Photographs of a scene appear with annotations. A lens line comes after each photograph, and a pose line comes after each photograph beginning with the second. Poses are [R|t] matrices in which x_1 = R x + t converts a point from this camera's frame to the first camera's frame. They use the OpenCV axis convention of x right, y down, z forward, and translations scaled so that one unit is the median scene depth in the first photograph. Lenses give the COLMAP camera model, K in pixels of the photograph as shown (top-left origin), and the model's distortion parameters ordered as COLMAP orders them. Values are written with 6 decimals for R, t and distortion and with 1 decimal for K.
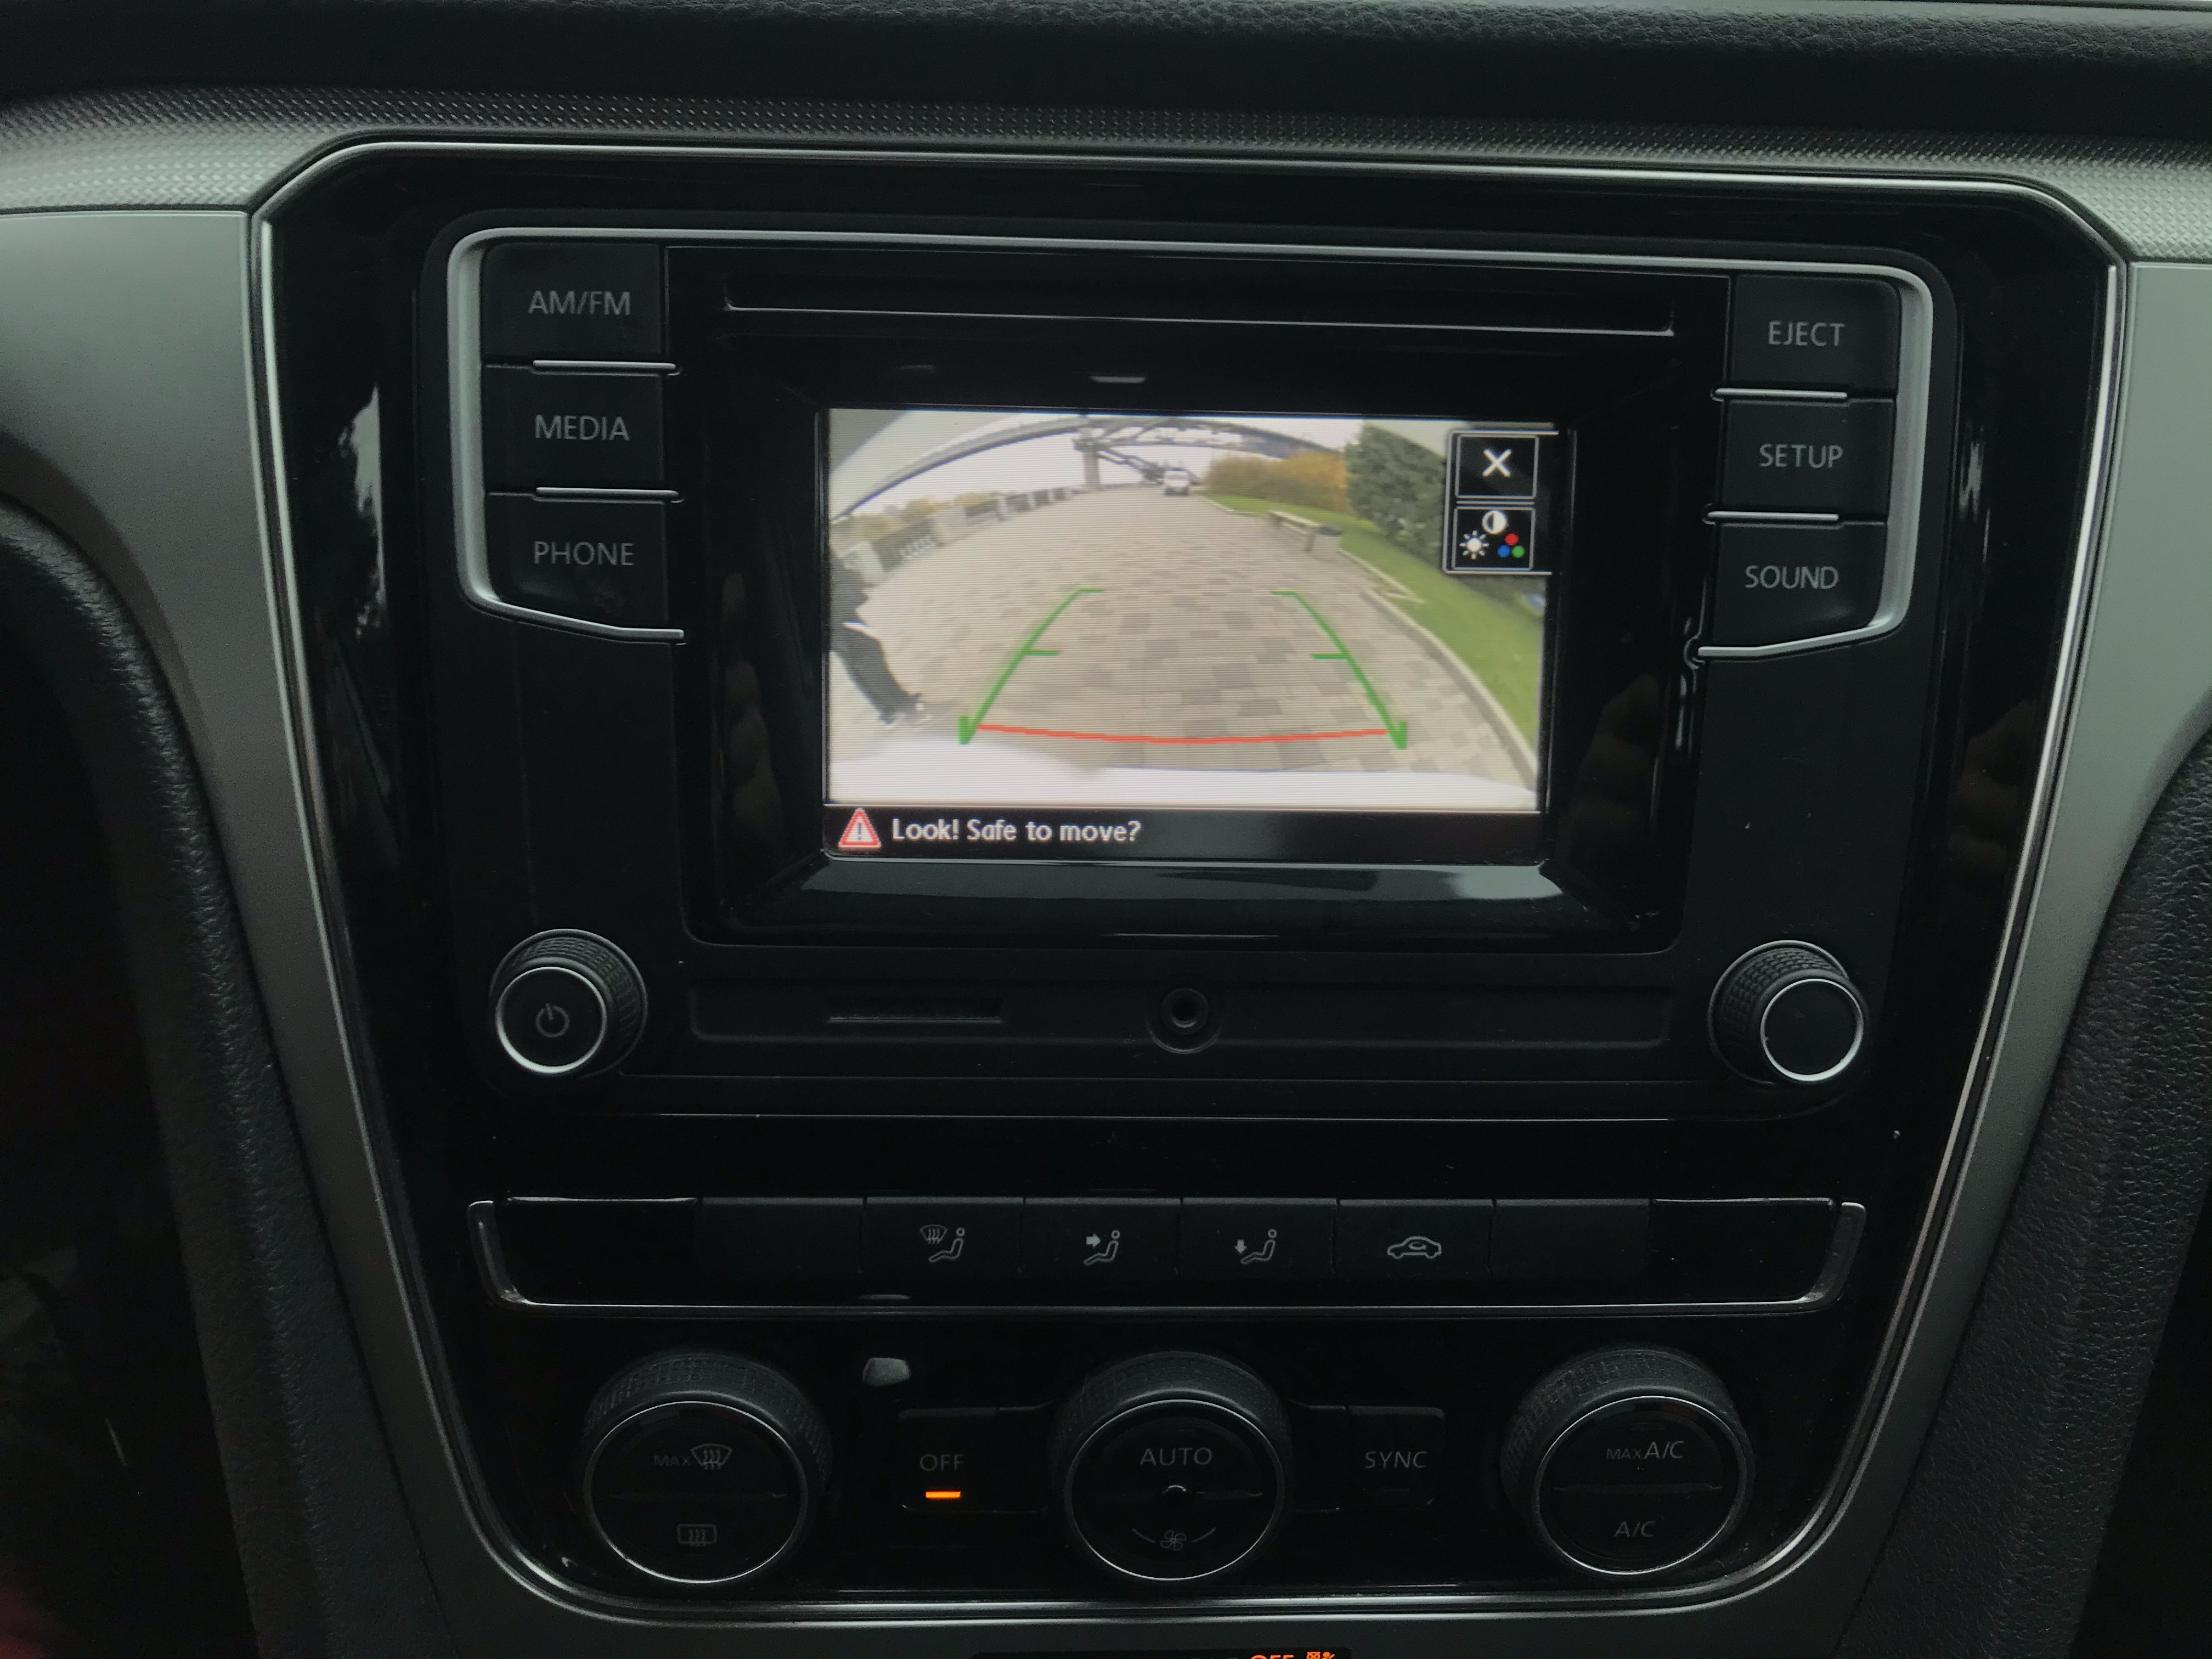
lens RADIAL K [[1829.6, 0, 1105.8], [0, 1829.6, 831.7], [0, 0, 1]] dist [0.020912, -0.012847]
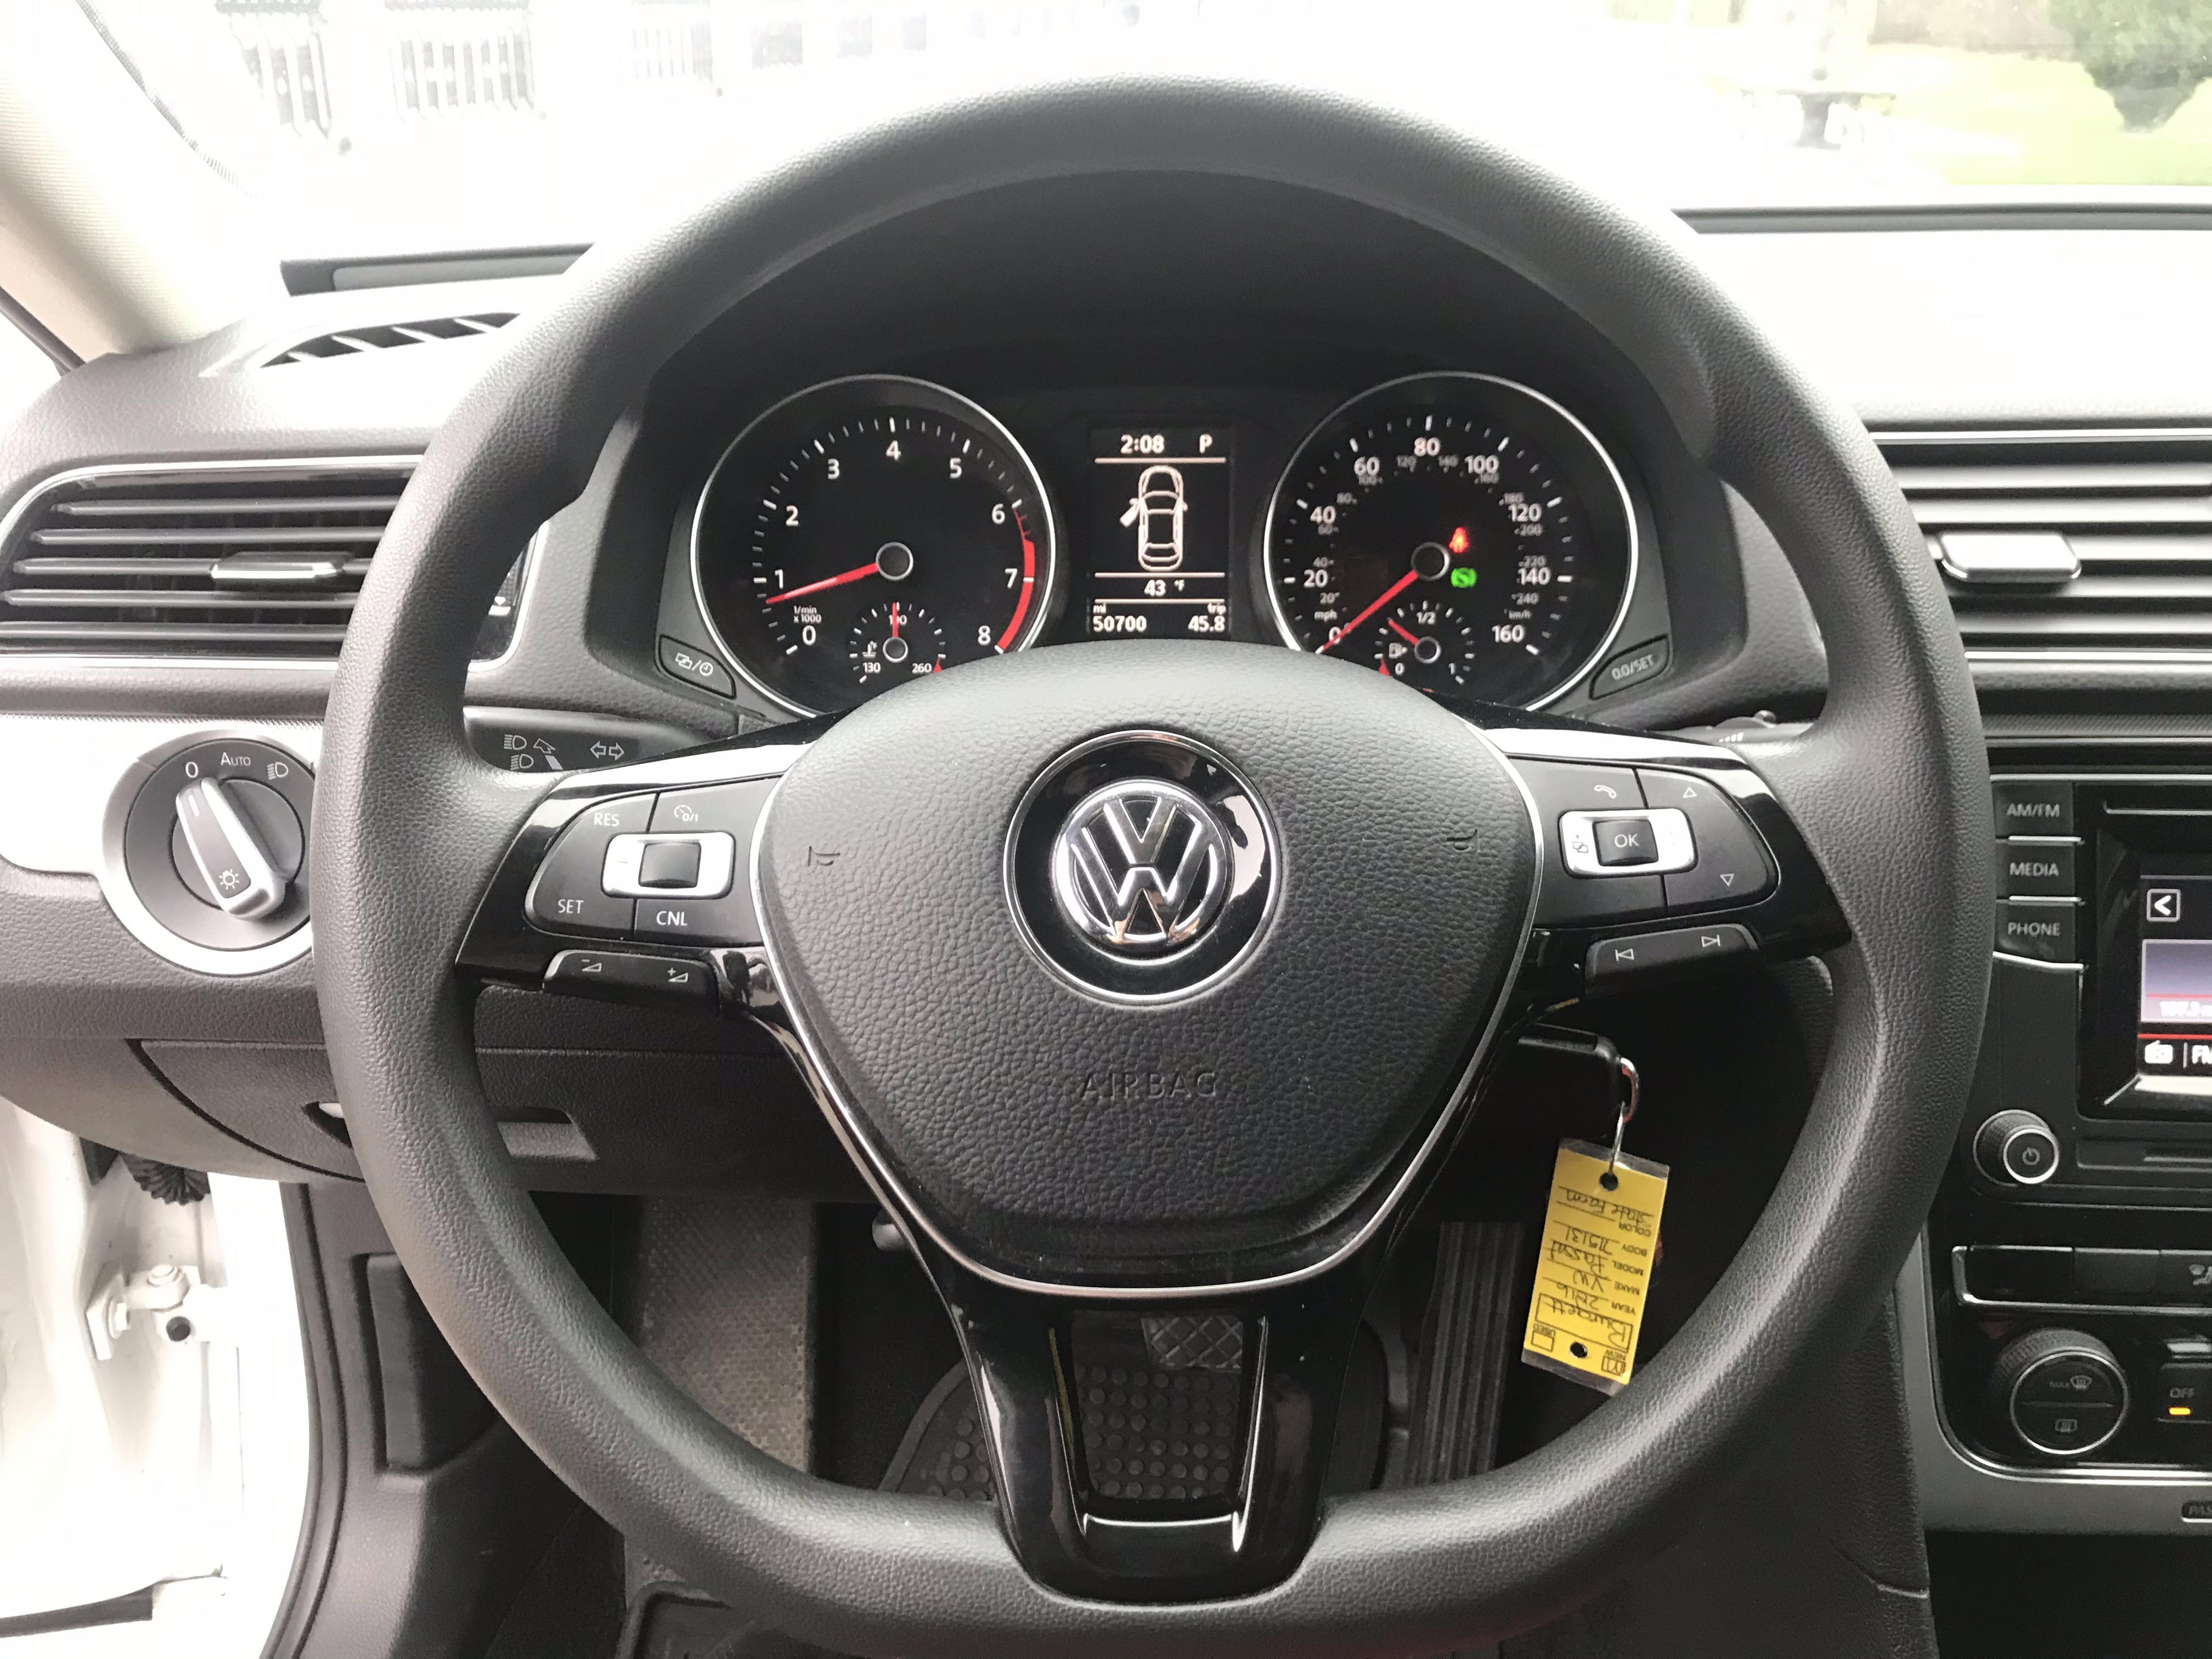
lens RADIAL K [[1829.6, 0, 1106.0], [0, 1829.6, 827.6], [0, 0, 1]] dist [0.020912, -0.012847]
pose [[0.996241, -0.003375, -0.086559, -1.101908], [-0.003116, 0.997198, -0.074740, -0.103551], [0.086569, 0.074728, 0.993439, -1.113451]]
